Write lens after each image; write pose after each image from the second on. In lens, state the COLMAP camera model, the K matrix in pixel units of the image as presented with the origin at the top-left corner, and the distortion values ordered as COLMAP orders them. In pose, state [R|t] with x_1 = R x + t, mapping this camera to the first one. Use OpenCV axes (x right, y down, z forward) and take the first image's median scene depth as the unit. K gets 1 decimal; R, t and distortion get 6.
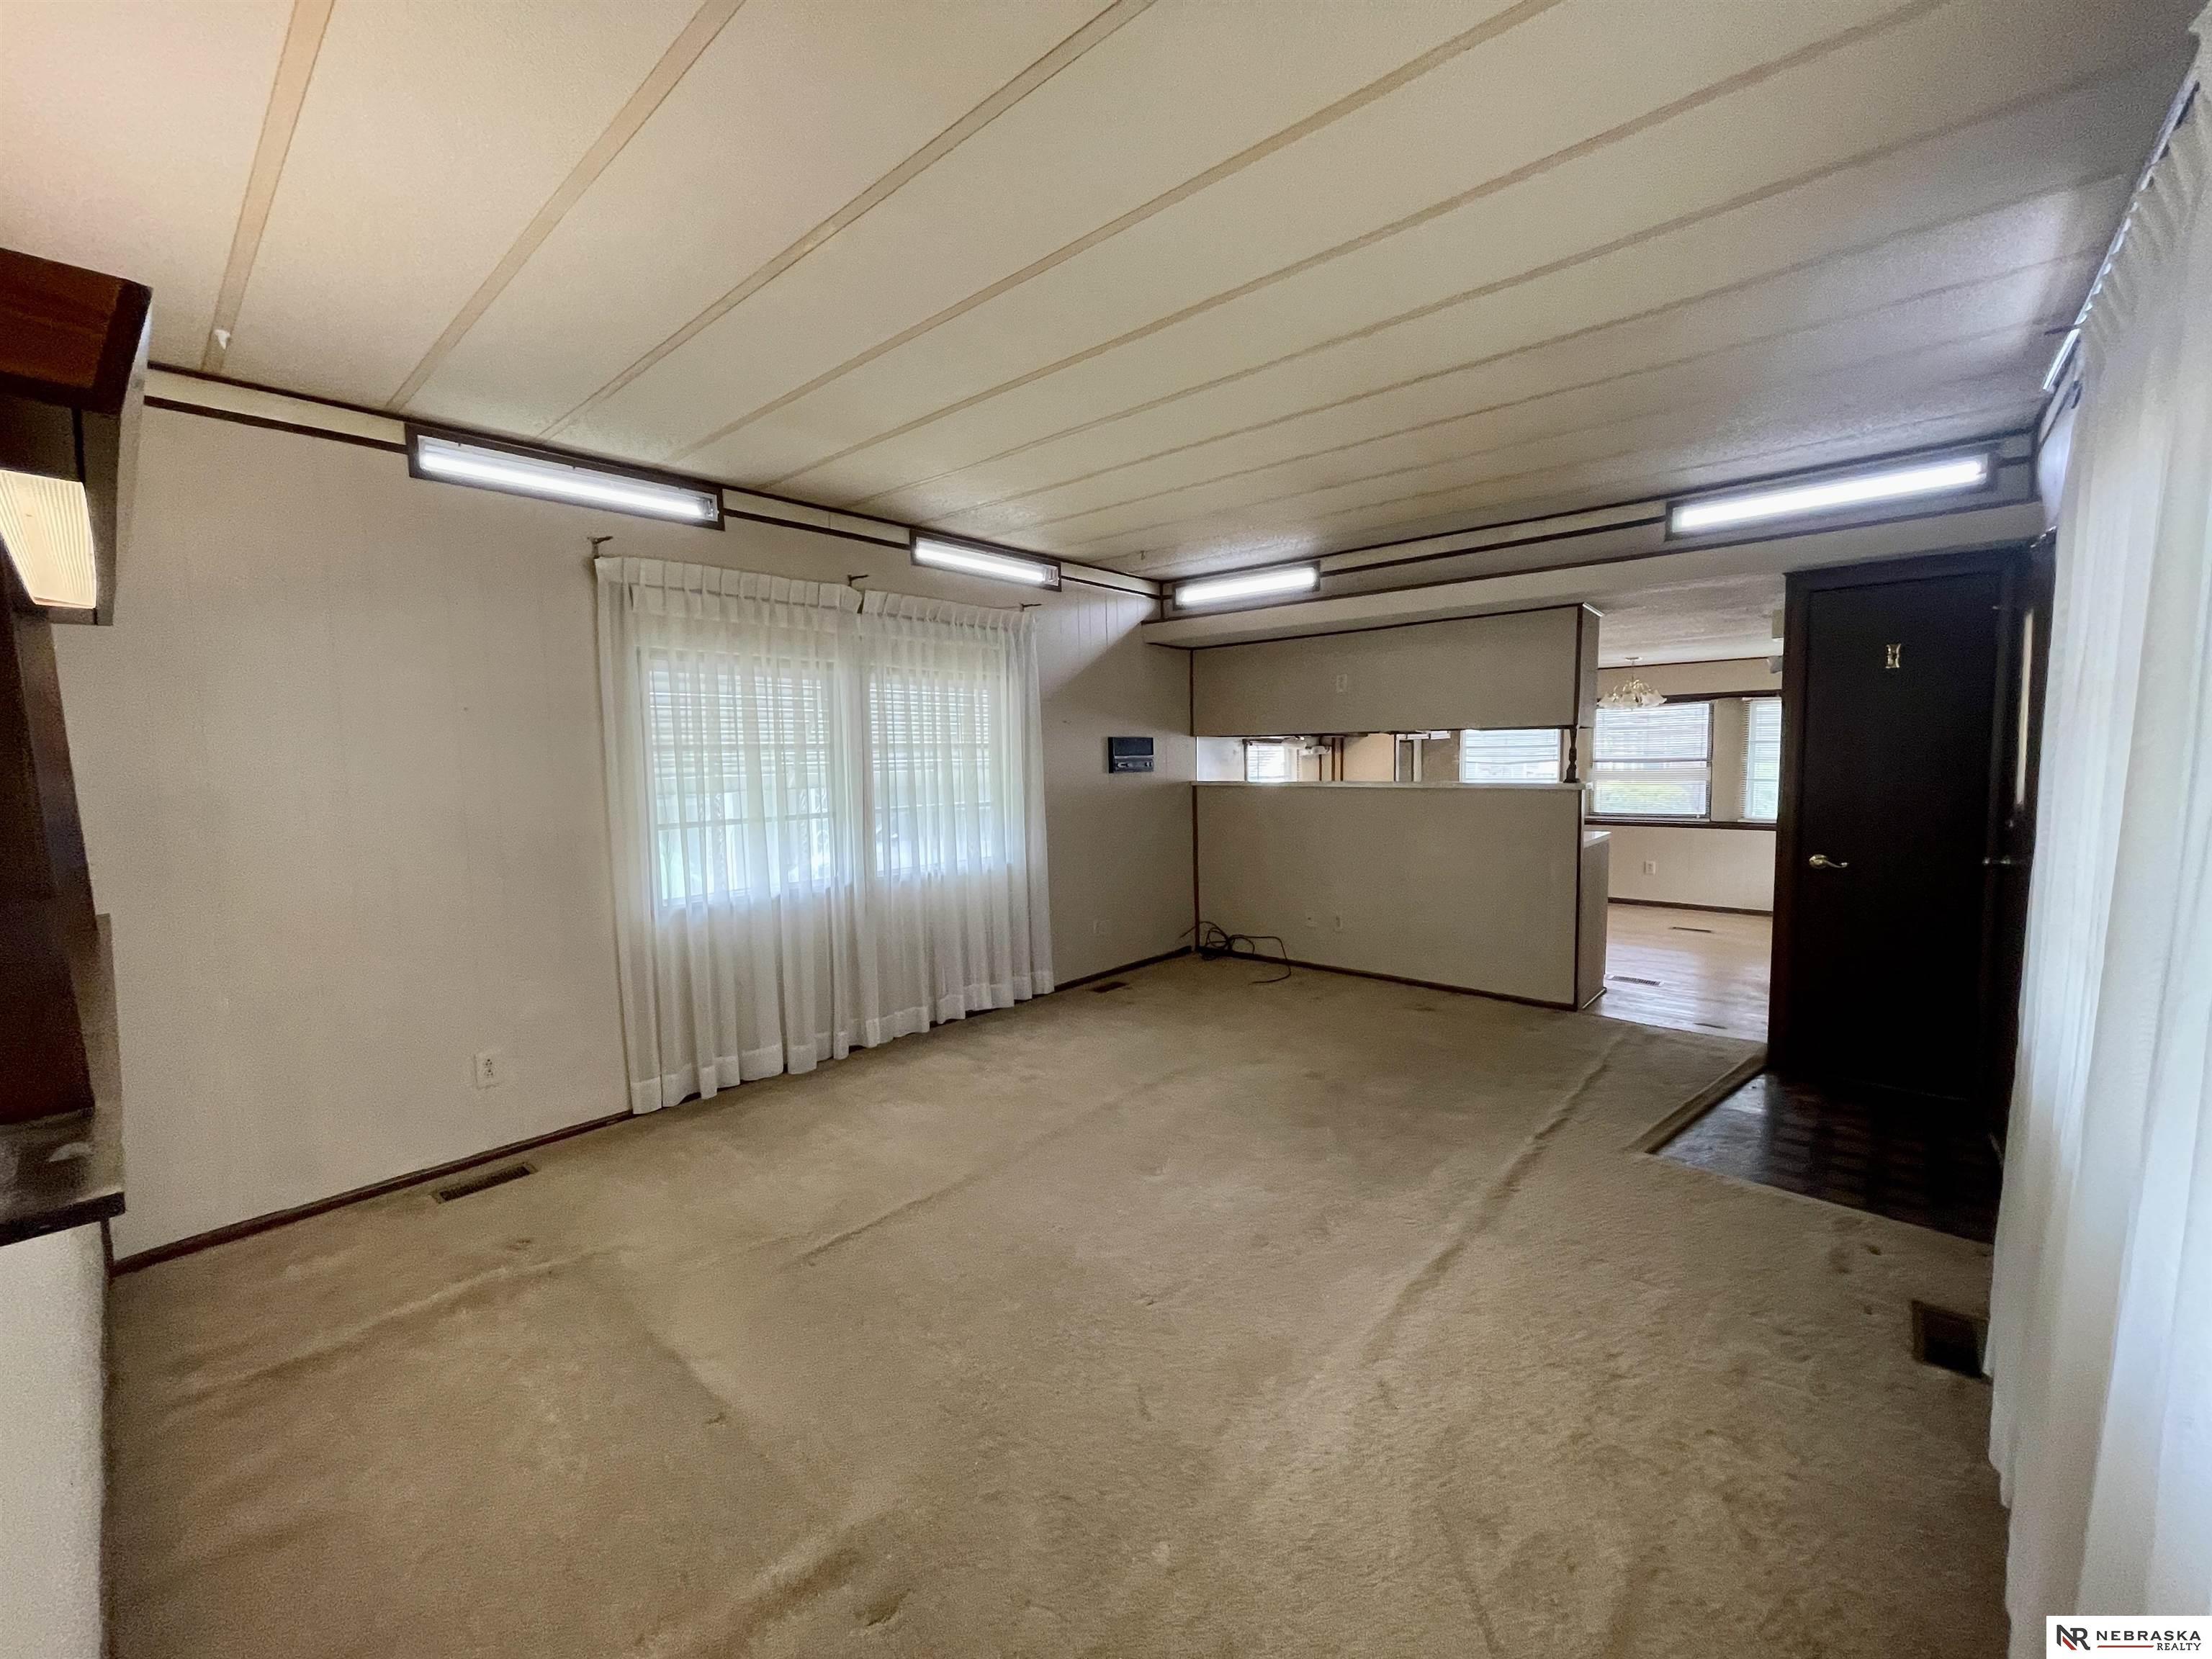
lens RADIAL K [[882.5, 0, 1106.0], [0, 882.5, 829.5], [0, 0, 1]] dist [-0.001332, -0.000358]
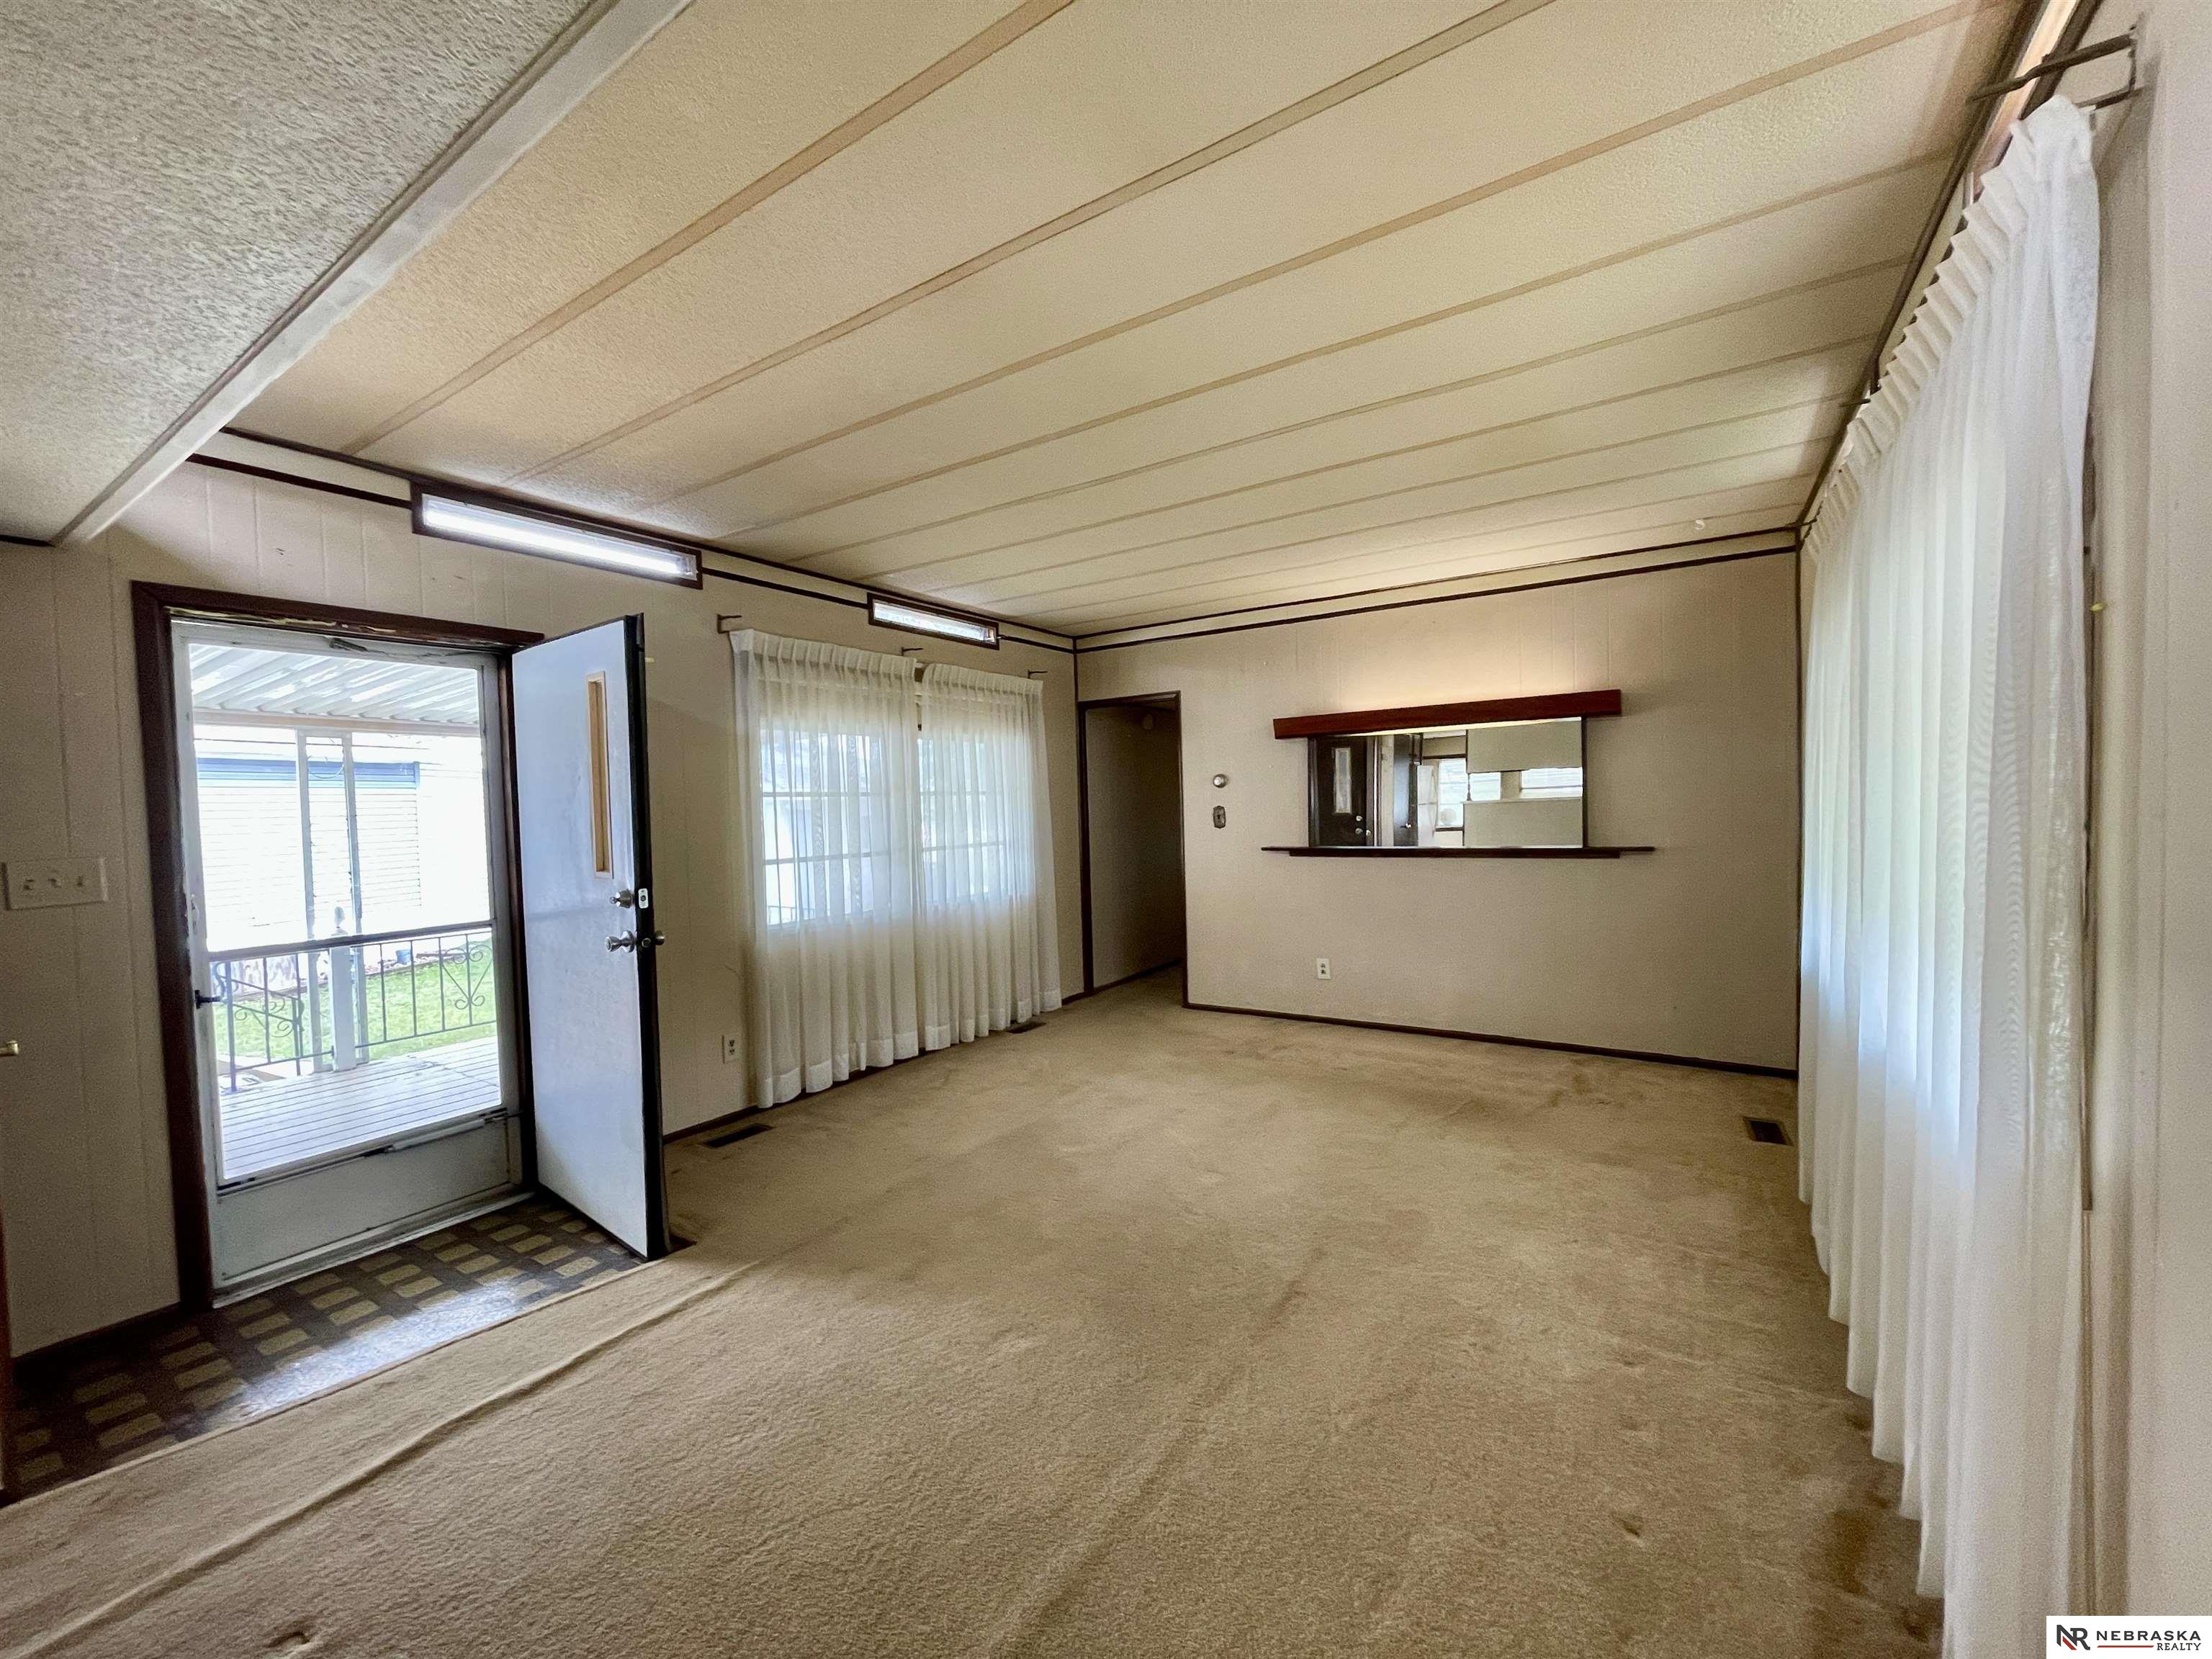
lens RADIAL K [[910.4, 0, 1106.0], [0, 910.4, 829.5], [0, 0, 1]] dist [0.070006, -0.000106]
pose [[0.989234, -0.014278, 0.145646, -0.165278], [0.021948, 0.998448, -0.051194, 0.017705], [-0.144689, 0.053840, 0.988011, -0.187686]]
